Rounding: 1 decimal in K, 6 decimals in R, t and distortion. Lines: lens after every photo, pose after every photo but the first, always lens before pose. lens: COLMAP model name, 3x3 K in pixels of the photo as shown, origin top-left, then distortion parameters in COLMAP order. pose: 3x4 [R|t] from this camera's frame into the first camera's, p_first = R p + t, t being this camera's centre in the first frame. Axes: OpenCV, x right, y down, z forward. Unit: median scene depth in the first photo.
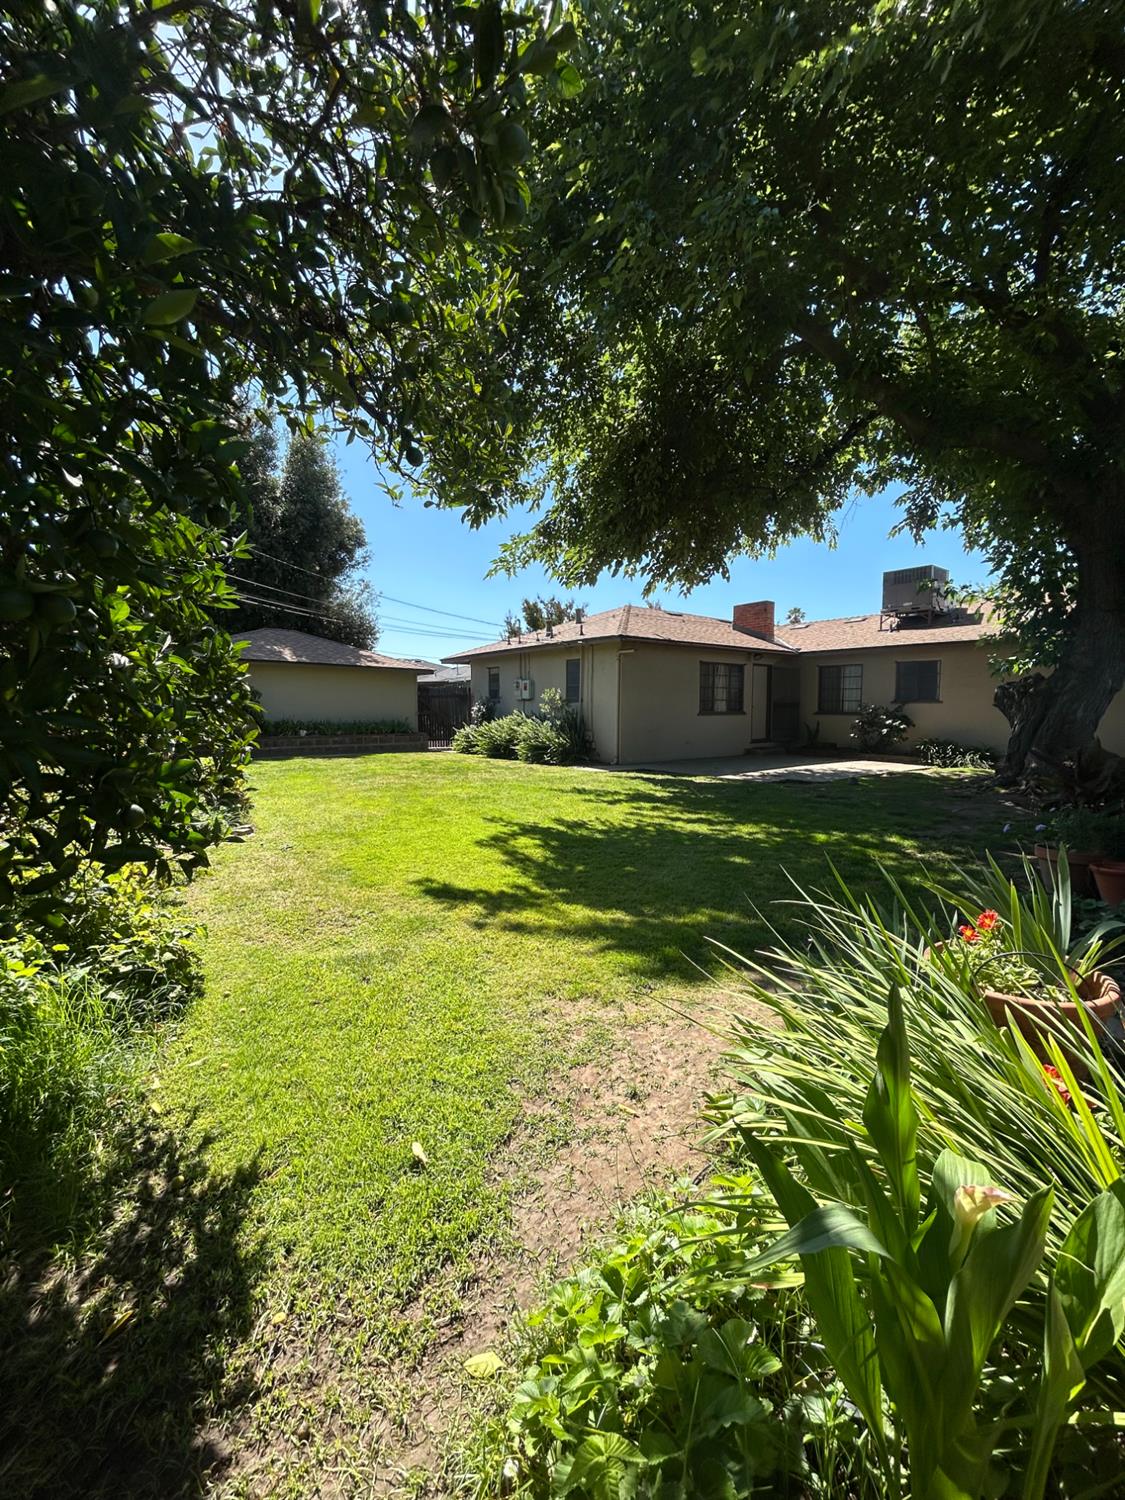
lens RADIAL K [[605.5, 0, 562.2], [0, 605.5, 747.3], [0, 0, 1]] dist [0.003882, 0.000284]
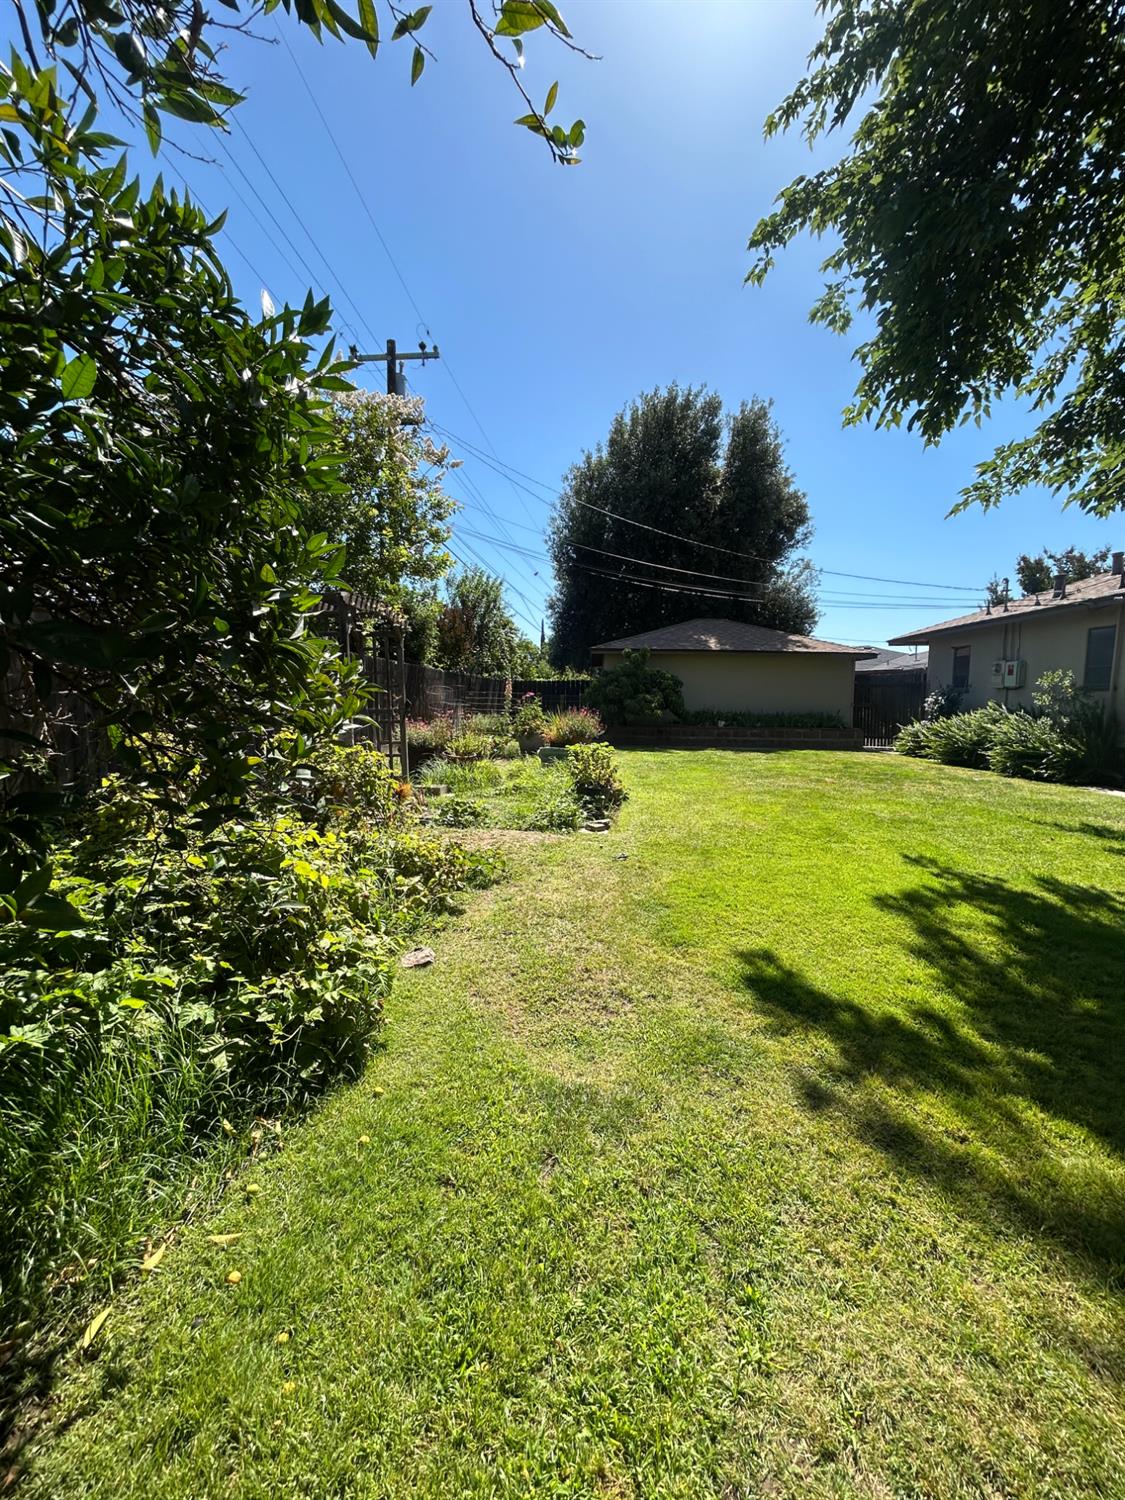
lens RADIAL K [[605.5, 0, 567.4], [0, 605.5, 747.6], [0, 0, 1]] dist [0.003882, 0.000284]
pose [[0.766288, 0.057896, -0.639884, 0.003263], [-0.051296, 0.998265, 0.028893, -0.001116], [0.640447, 0.010683, 0.767928, 0.117986]]
